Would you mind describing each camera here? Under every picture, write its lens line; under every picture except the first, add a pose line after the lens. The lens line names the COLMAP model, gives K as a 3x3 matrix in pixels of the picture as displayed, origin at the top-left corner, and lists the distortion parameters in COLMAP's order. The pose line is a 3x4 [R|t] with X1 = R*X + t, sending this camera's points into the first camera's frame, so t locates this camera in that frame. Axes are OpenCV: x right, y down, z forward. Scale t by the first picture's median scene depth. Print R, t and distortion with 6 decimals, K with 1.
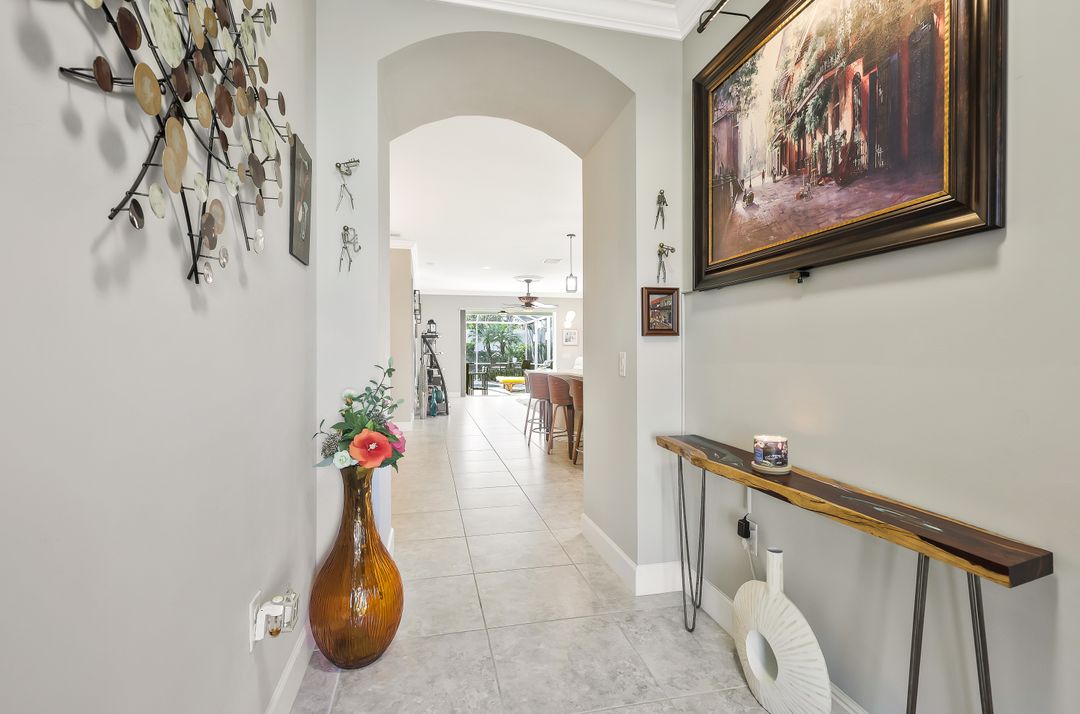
lens RADIAL K [[507.8, 0, 541.8], [0, 507.8, 352.2], [0, 0, 1]] dist [0.021381, -0.002167]
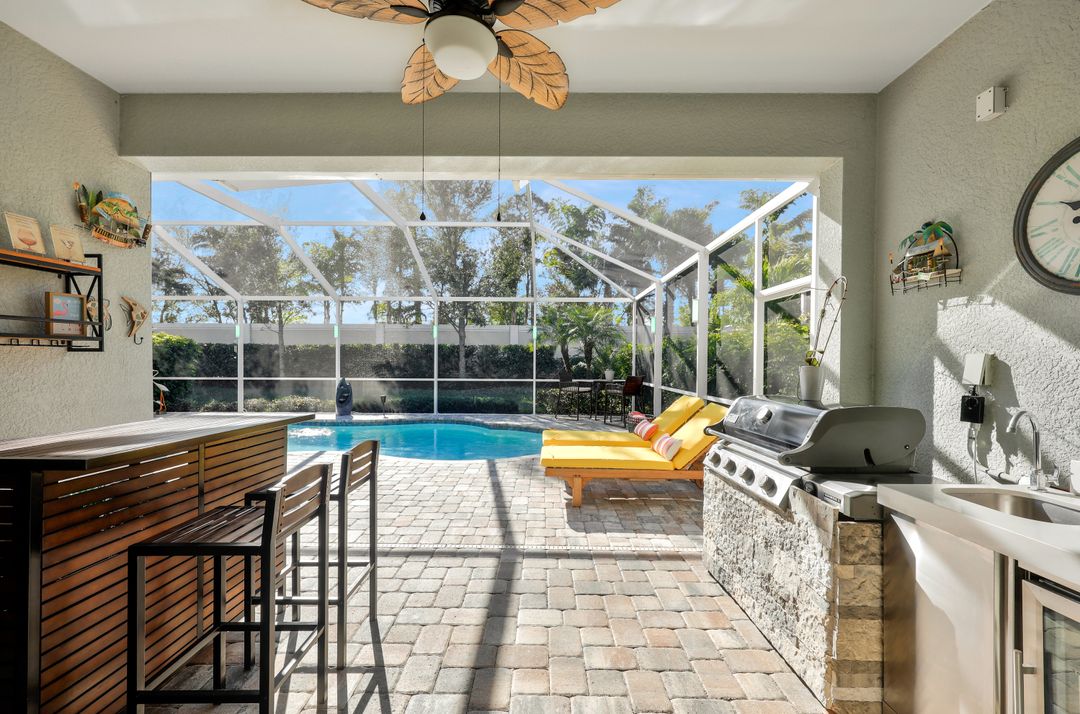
lens RADIAL K [[442.1, 0, 534.2], [0, 442.1, 361.6], [0, 0, 1]] dist [0.001112, 0.000204]
pose [[0.969285, 0.007359, -0.245828, -0.025437], [-0.006745, 0.999972, 0.003338, 0.002470], [0.245846, -0.001578, 0.969308, 0.764305]]
